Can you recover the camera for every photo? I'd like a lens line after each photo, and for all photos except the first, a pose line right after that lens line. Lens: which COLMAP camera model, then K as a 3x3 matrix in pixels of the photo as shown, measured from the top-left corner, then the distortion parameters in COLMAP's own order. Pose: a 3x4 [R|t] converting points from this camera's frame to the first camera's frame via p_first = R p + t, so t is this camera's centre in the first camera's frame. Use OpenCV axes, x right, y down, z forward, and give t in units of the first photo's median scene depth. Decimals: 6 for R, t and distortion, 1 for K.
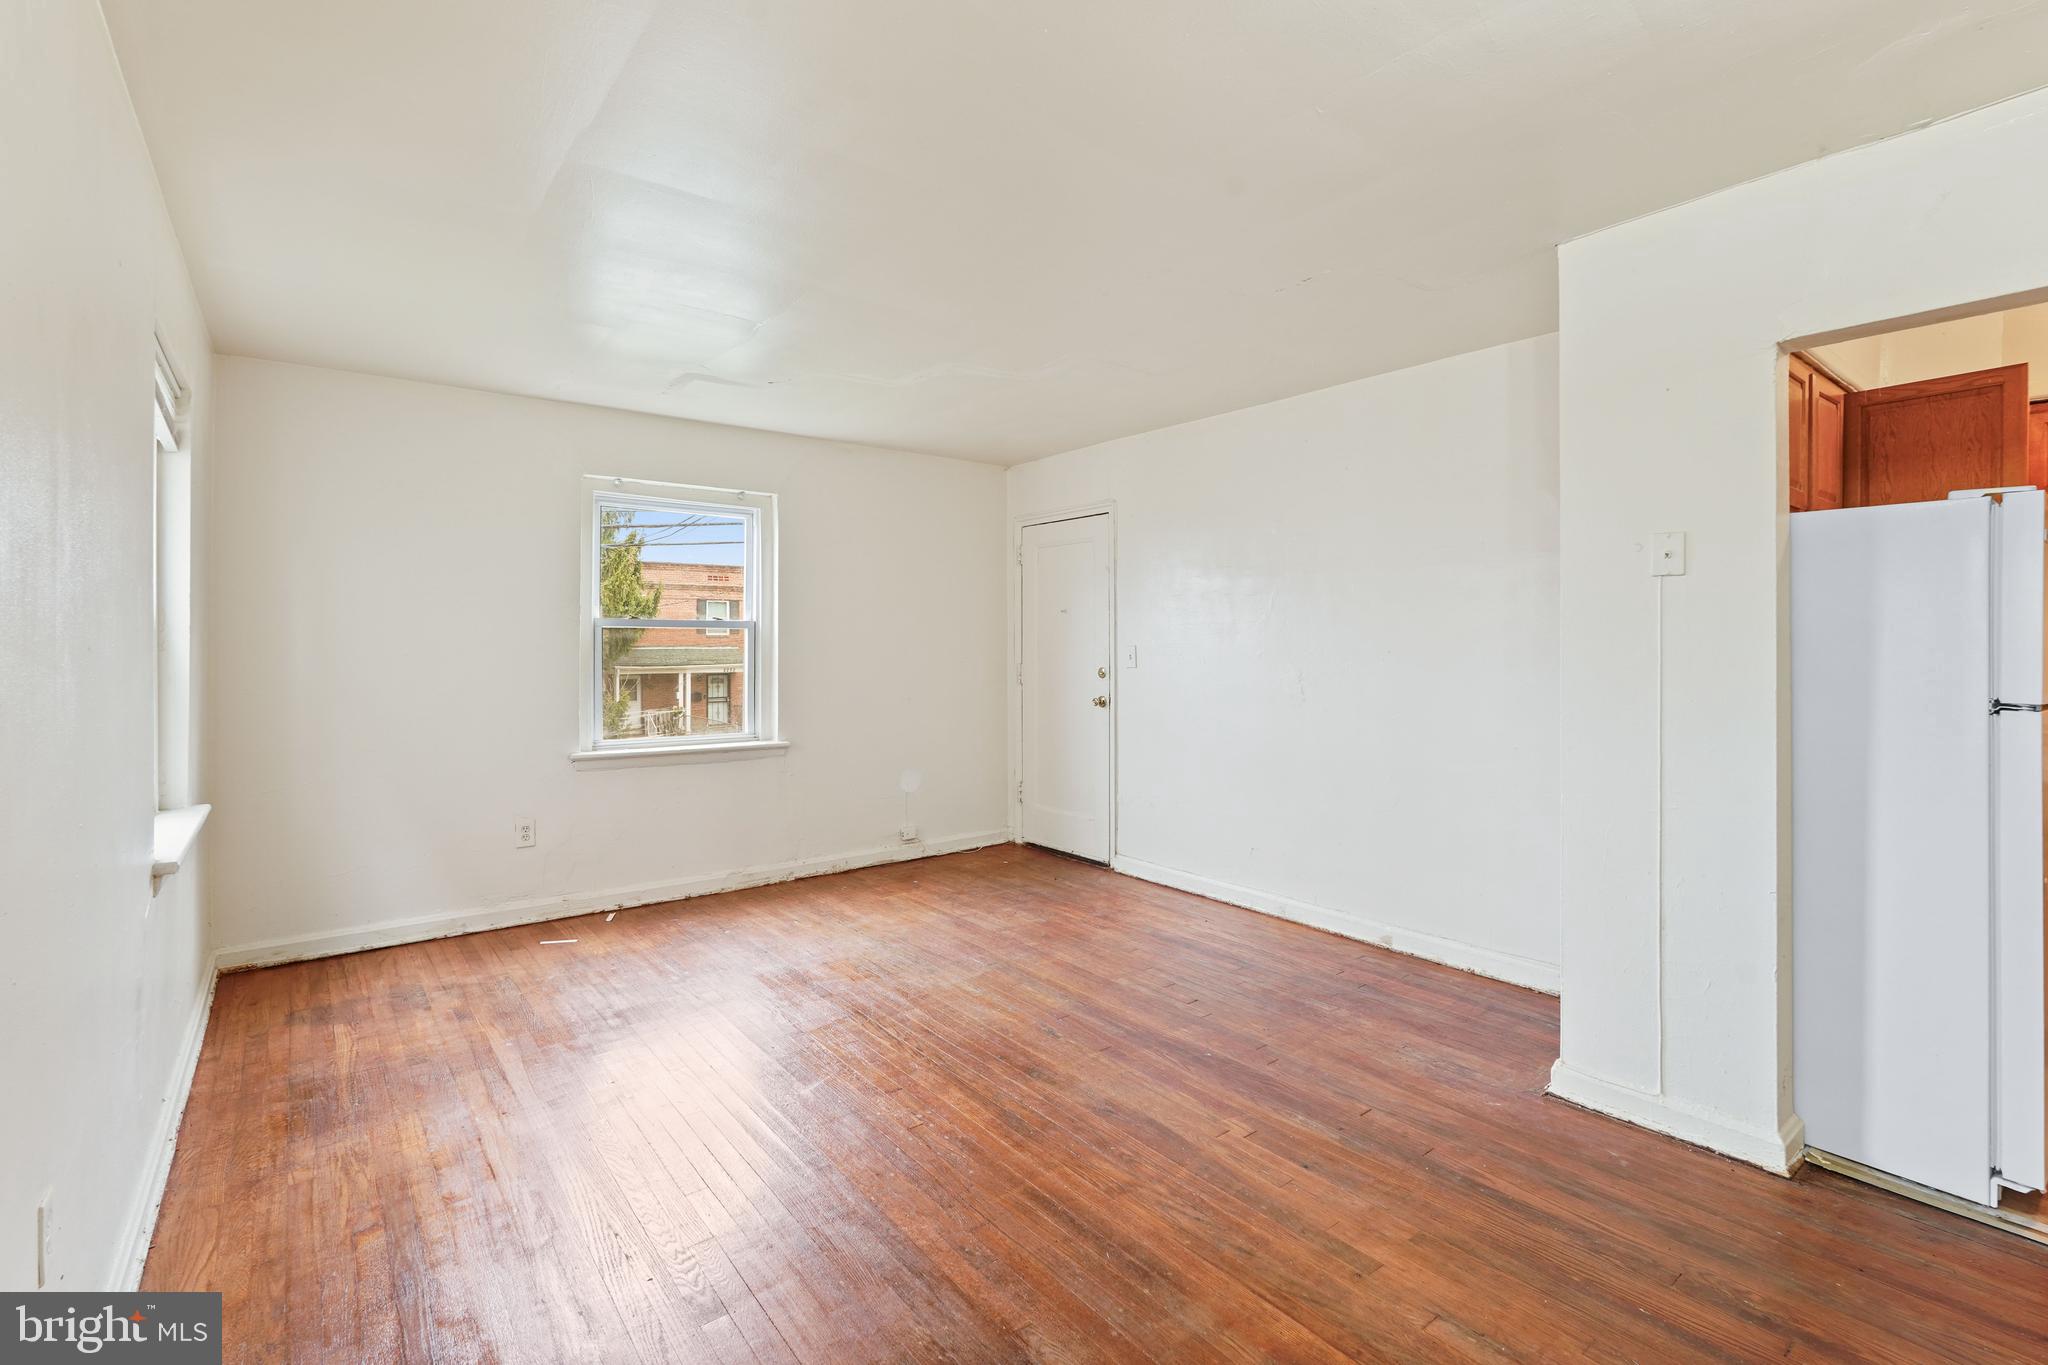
lens RADIAL K [[936.4, 0, 1017.4], [0, 936.4, 643.0], [0, 0, 1]] dist [-0.002477, 0.000348]
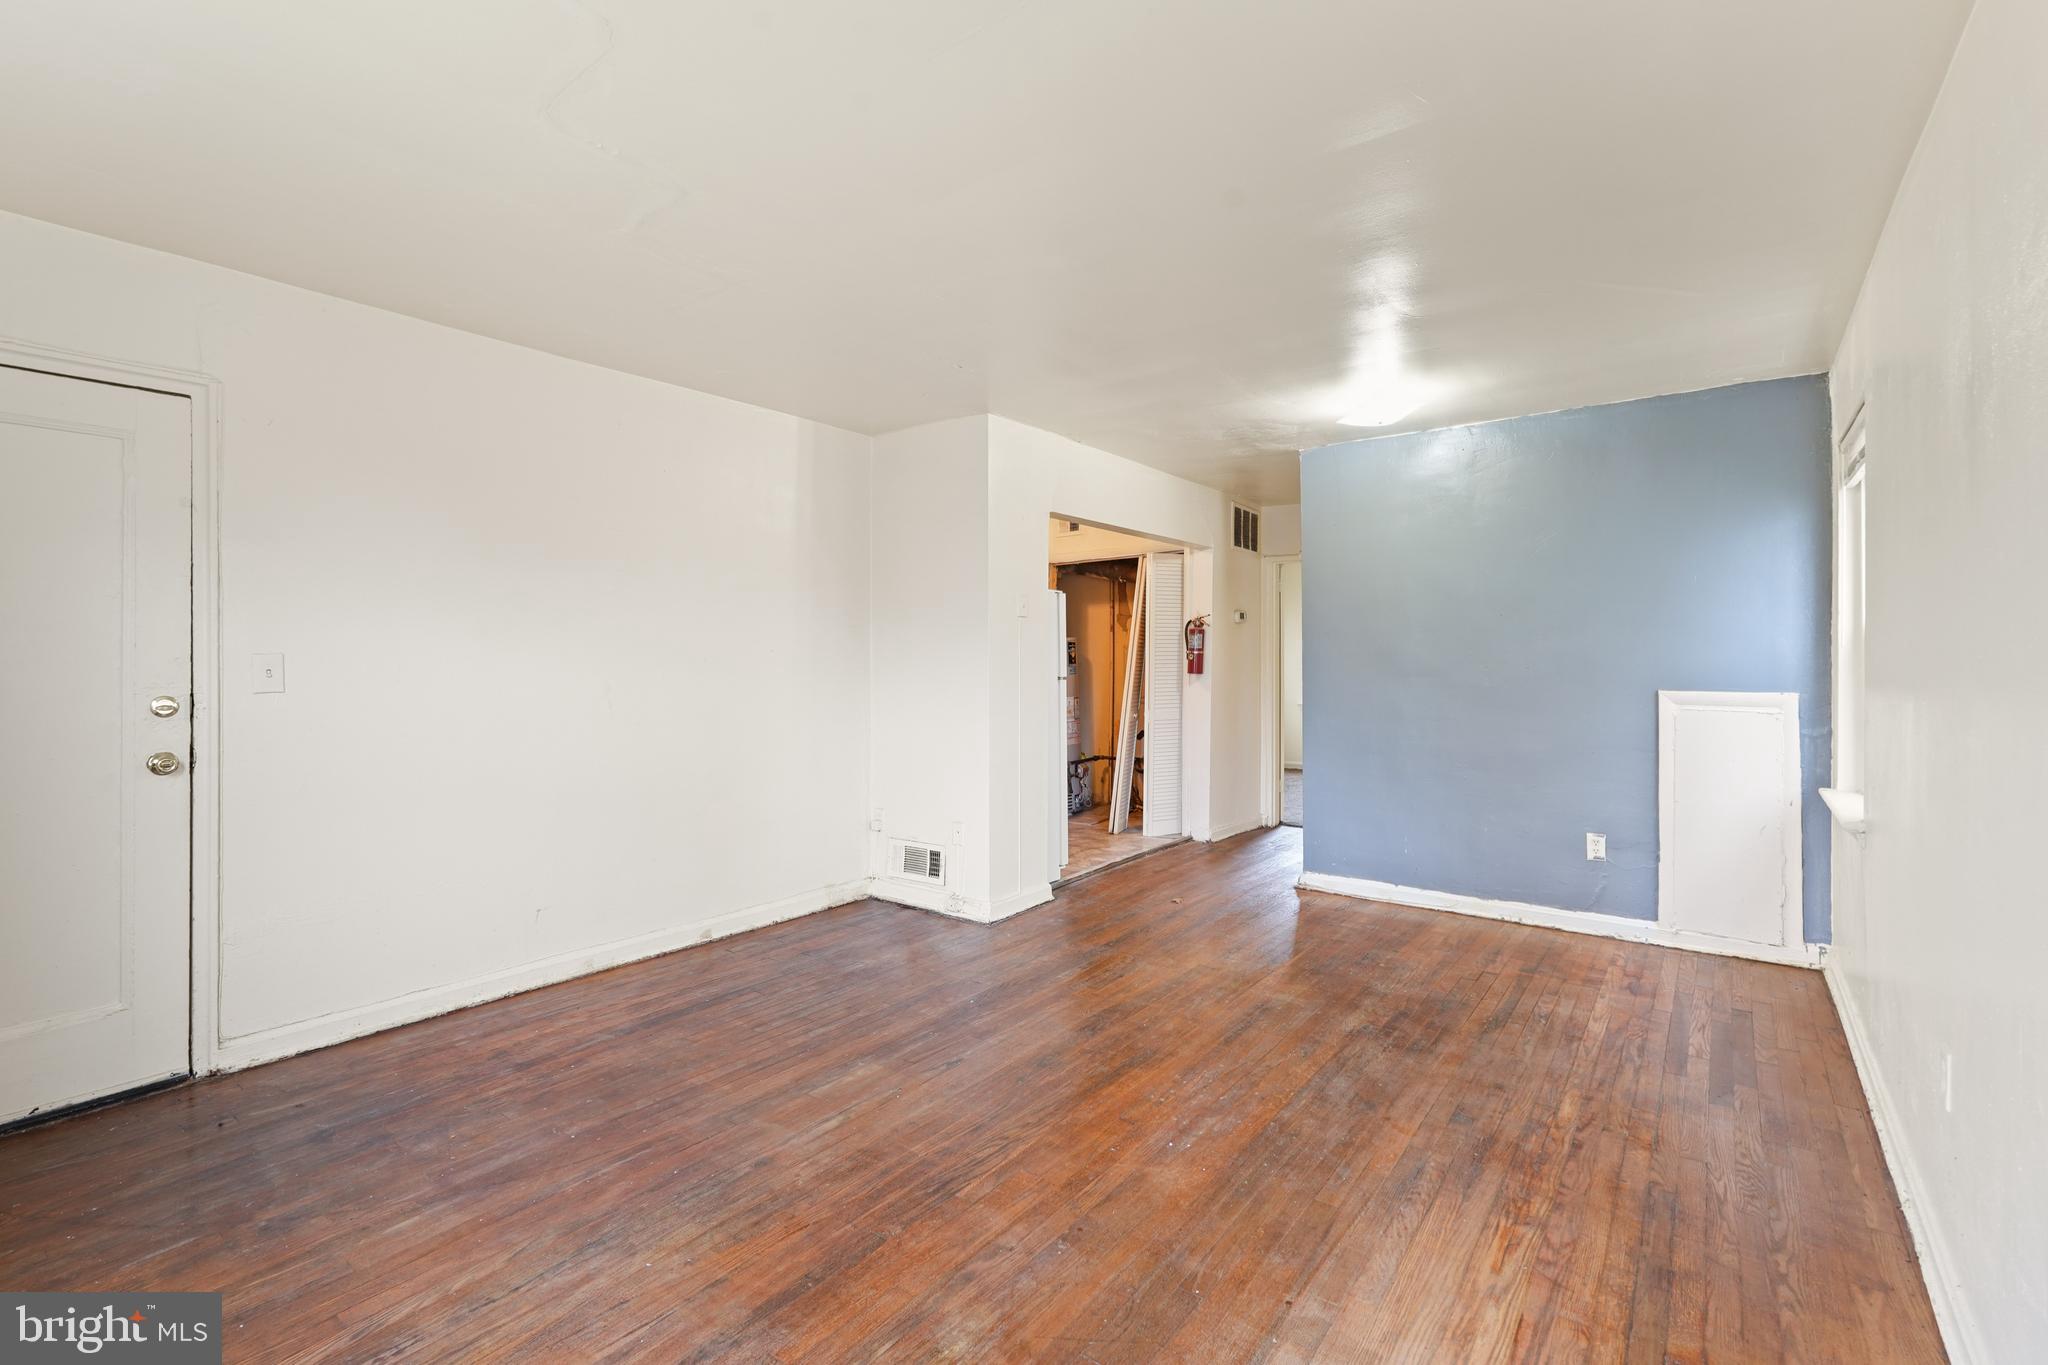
lens RADIAL K [[915.7, 0, 1017.7], [0, 915.7, 661.4], [0, 0, 1]] dist [-0.017984, 0.007605]
pose [[-0.256224, -0.004005, 0.966609, -0.765910], [-0.001270, 0.999992, 0.003807, 0.007540], [-0.966617, -0.000252, -0.256227, 1.035699]]
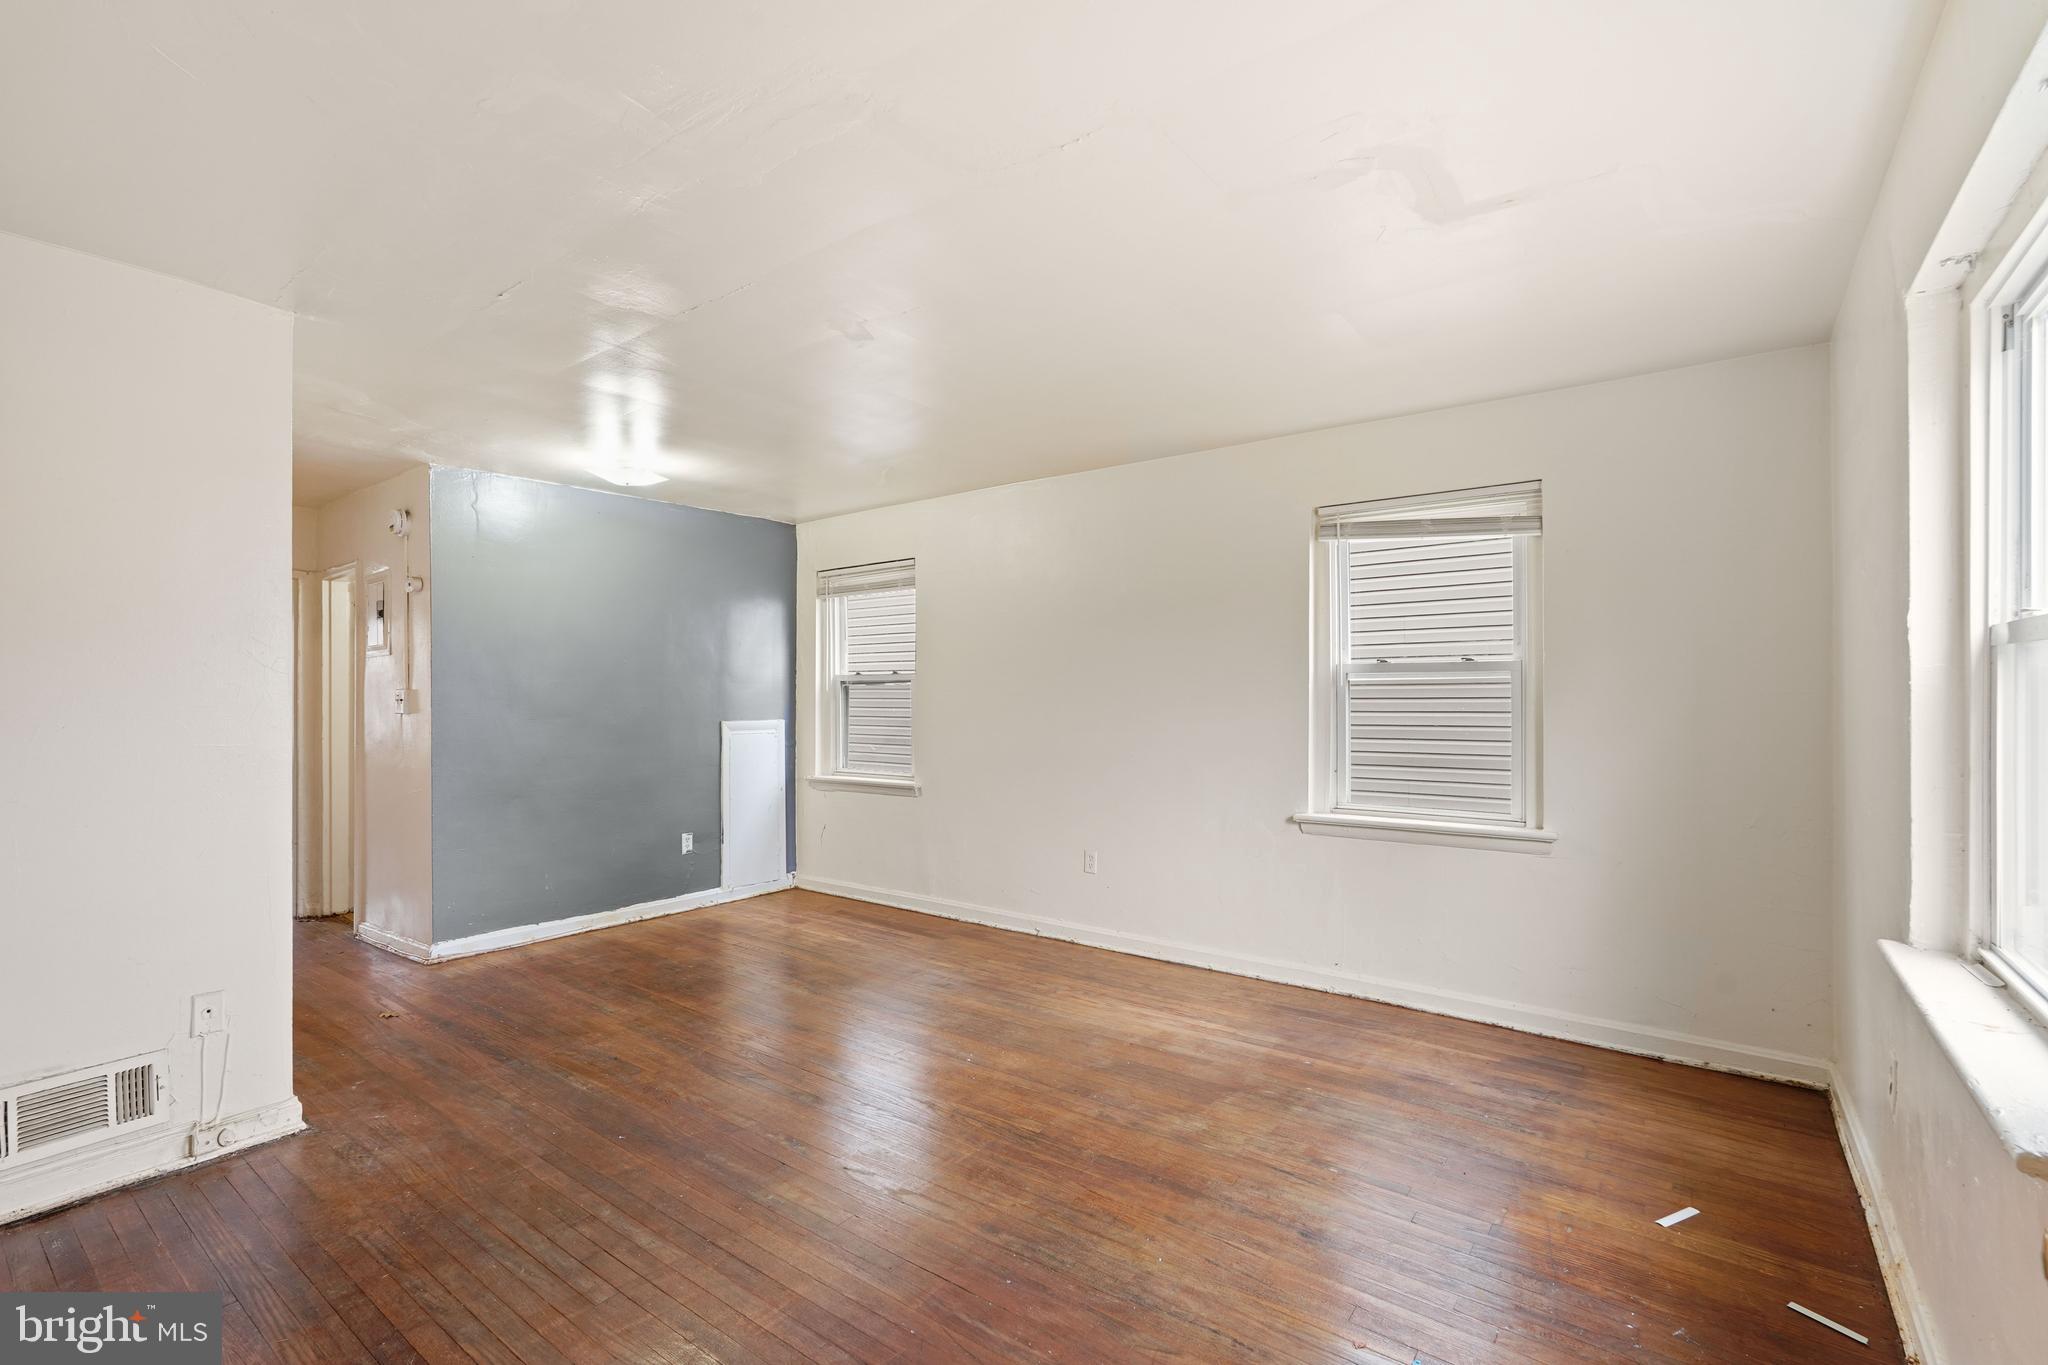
lens RADIAL K [[910.2, 0, 1025.3], [0, 910.2, 694.1], [0, 0, 1]] dist [-0.015018, 0.007728]
pose [[-0.964545, 0.002457, -0.263906, 0.043519], [0.002243, 0.999997, 0.001112, -0.001348], [0.263908, 0.000481, -0.964548, 1.650767]]
